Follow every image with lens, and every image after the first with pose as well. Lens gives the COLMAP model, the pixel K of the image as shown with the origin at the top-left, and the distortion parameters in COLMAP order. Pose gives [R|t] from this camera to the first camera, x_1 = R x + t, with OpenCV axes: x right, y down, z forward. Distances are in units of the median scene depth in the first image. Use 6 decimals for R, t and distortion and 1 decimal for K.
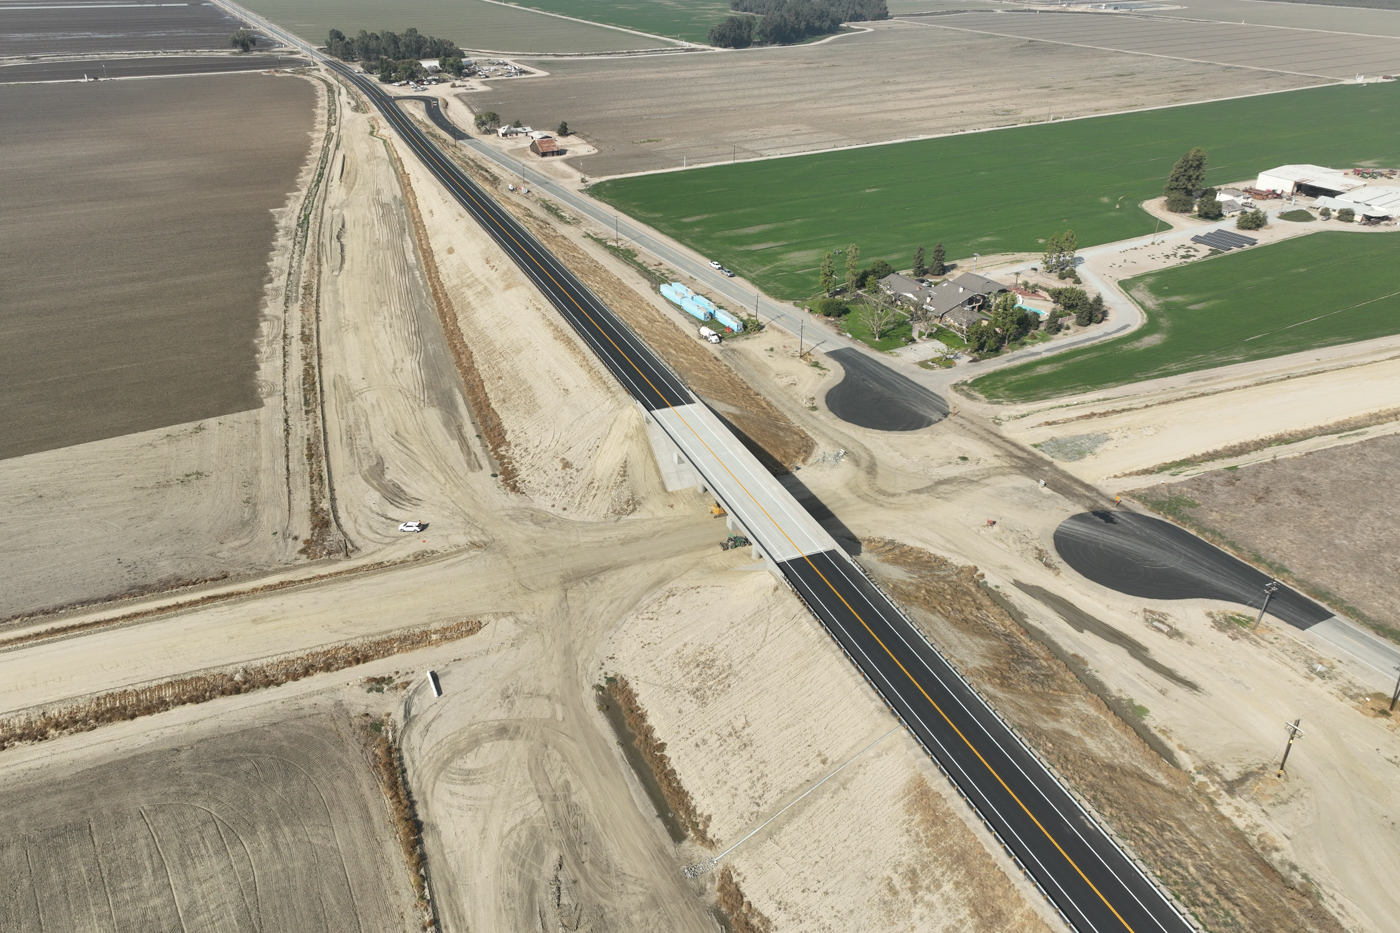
lens RADIAL K [[988.0, 0, 696.6], [0, 988.0, 461.8], [0, 0, 1]] dist [0.001439, 0.011839]
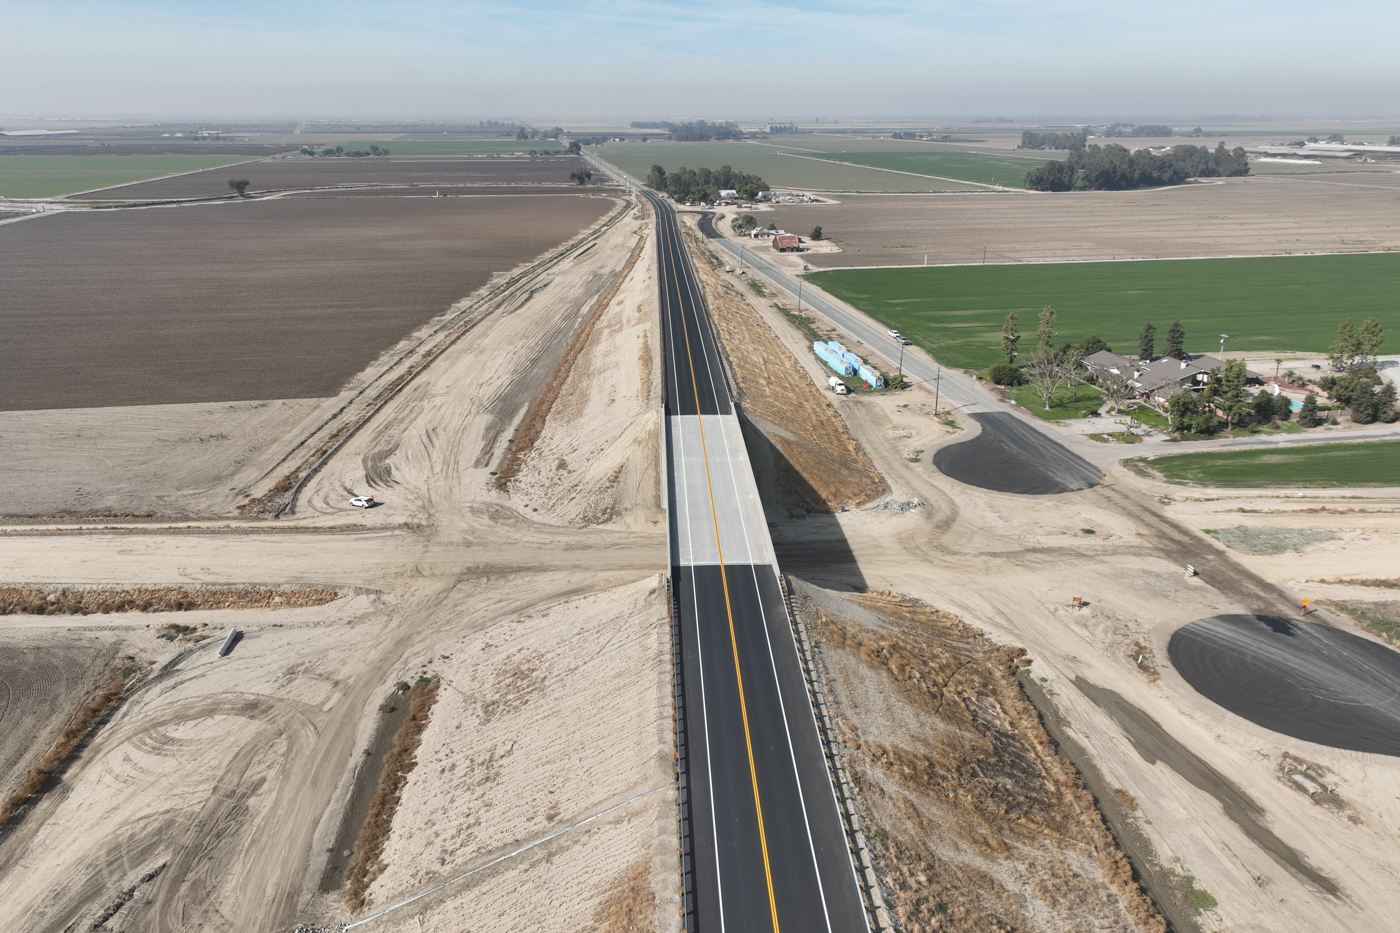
lens RADIAL K [[988.0, 0, 696.6], [0, 988.0, 461.8], [0, 0, 1]] dist [0.001439, 0.011839]
pose [[0.938003, 0.107378, -0.329576, 0.238989], [-0.161908, 0.976437, -0.142674, 0.096216], [0.306491, 0.187190, 0.933286, 0.245922]]
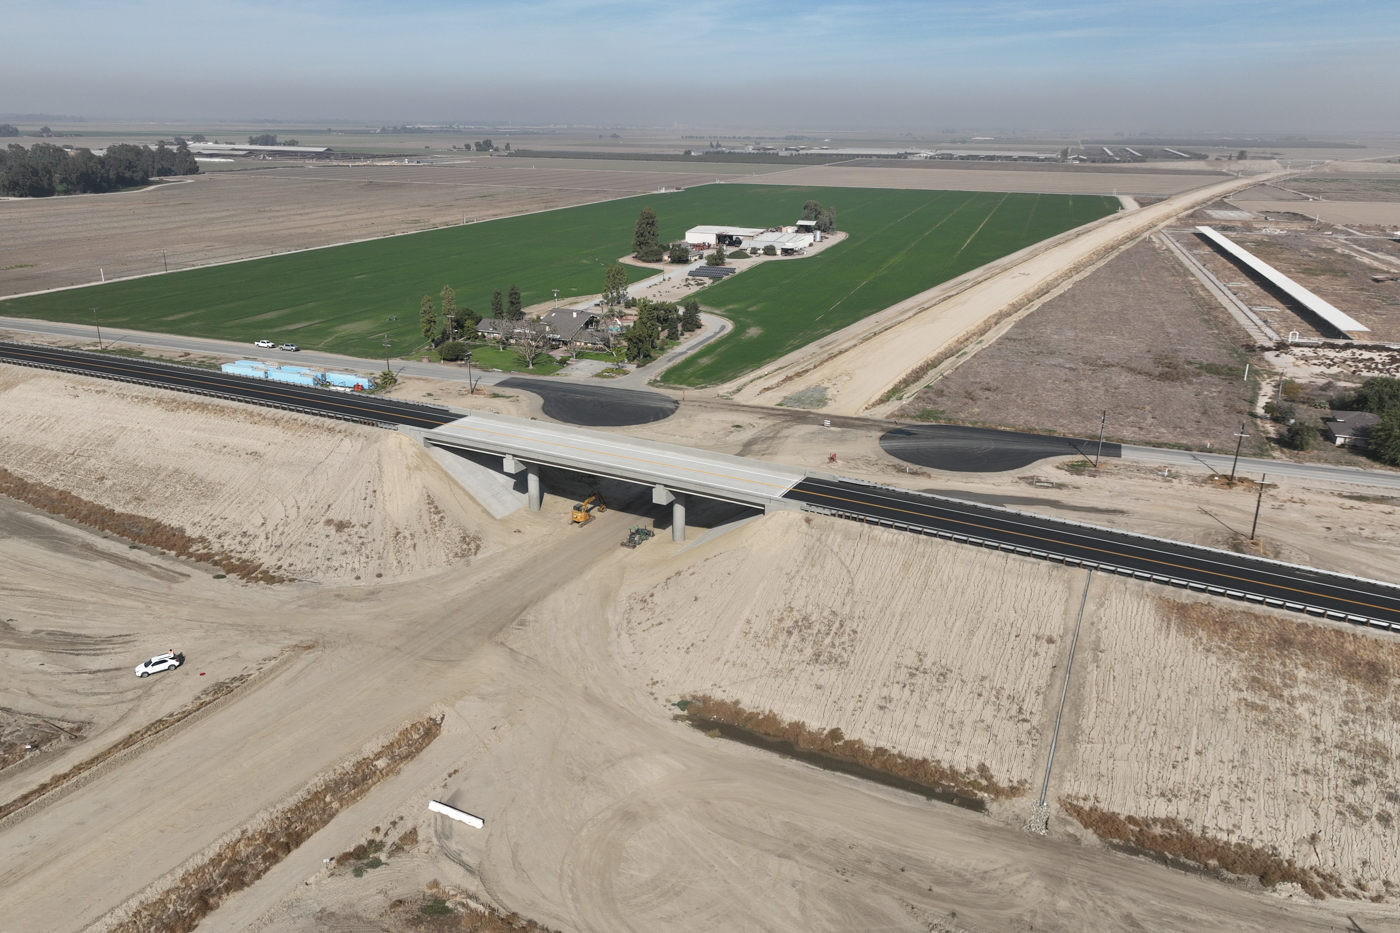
lens RADIAL K [[987.6, 0, 696.1], [0, 987.6, 465.7], [0, 0, 1]] dist [-0.001360, 0.016516]
pose [[0.771190, -0.209990, 0.600974, -0.330823], [0.306361, 0.949946, -0.061207, 0.077971], [-0.558040, 0.231317, 0.796921, 0.295000]]
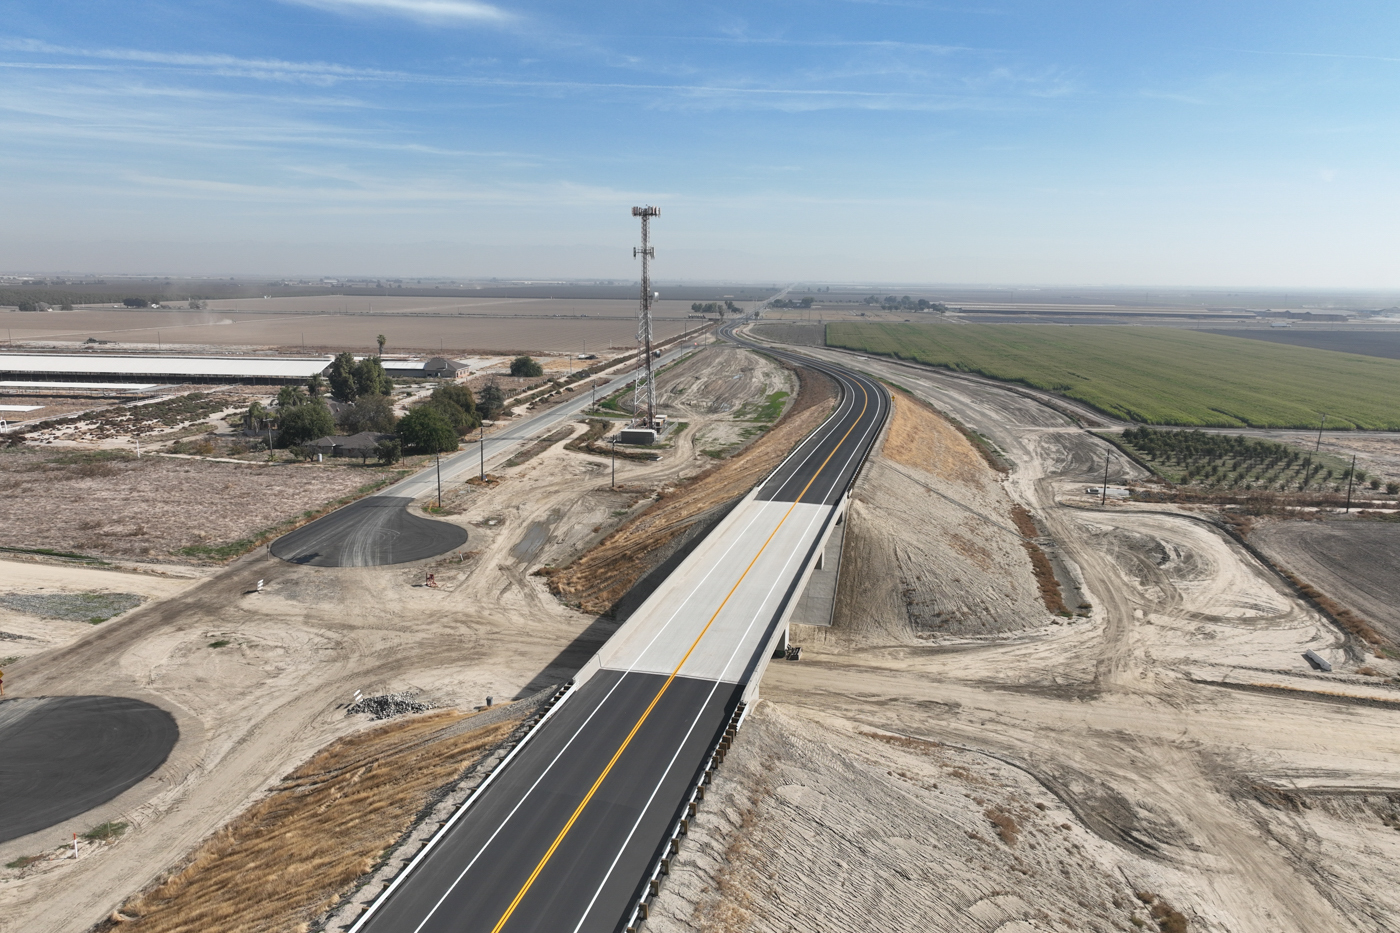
lens RADIAL K [[987.6, 0, 696.1], [0, 987.6, 465.7], [0, 0, 1]] dist [-0.001360, 0.016516]
pose [[-0.797633, -0.128935, 0.589201, -0.222490], [0.278878, 0.787348, 0.549827, -0.295624], [-0.534798, 0.602876, -0.592058, 1.133669]]
